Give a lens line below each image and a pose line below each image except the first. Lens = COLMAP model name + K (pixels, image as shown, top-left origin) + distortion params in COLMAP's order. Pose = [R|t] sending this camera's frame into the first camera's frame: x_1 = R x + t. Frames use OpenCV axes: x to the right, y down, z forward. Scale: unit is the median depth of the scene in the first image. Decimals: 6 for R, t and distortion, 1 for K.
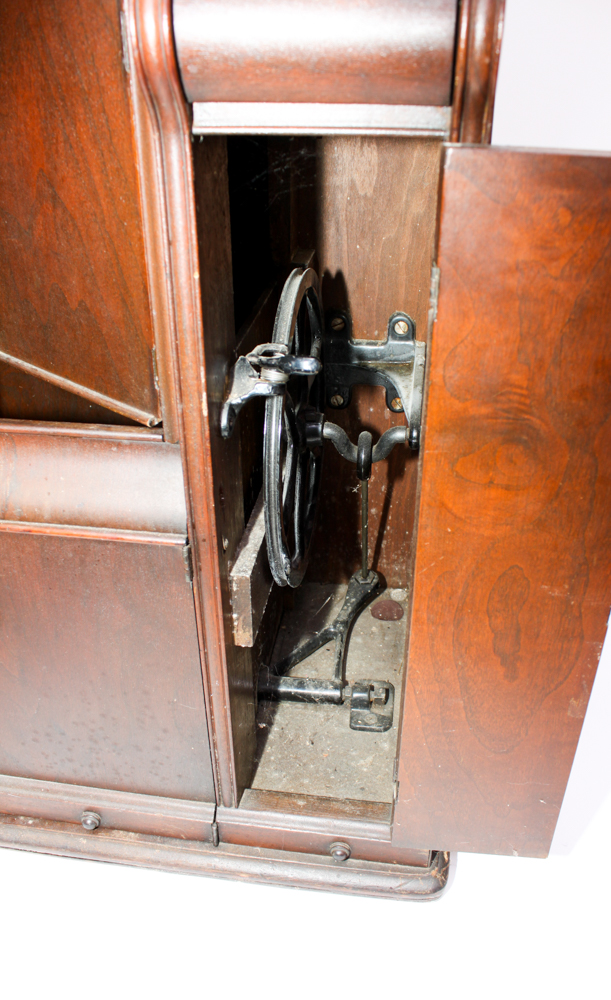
lens RADIAL K [[929.6, 0, 309.8], [0, 929.6, 503.2], [0, 0, 1]] dist [-0.171775, 0.107510]
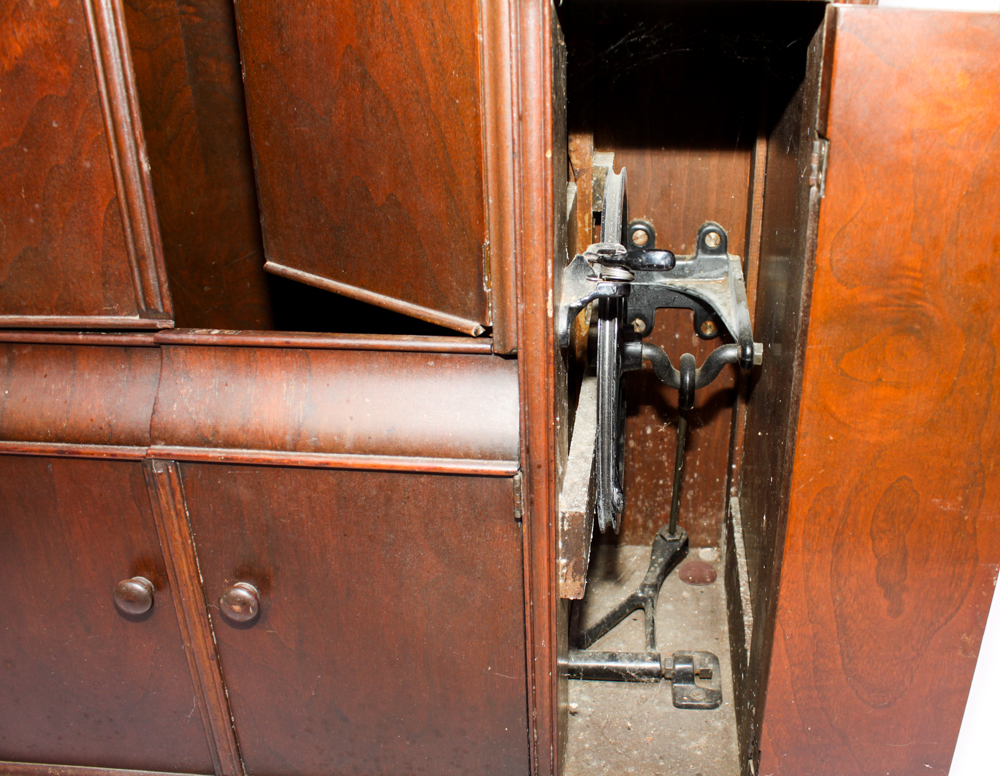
lens RADIAL K [[1127.3, 0, 504.5], [0, 1127.3, 394.7], [0, 0, 1]] dist [-0.147107, 0.000000]
pose [[0.998733, -0.024514, 0.043939, -0.191924], [0.029361, 0.993127, -0.113303, 0.092068], [-0.040860, 0.114449, 0.992588, -0.044742]]
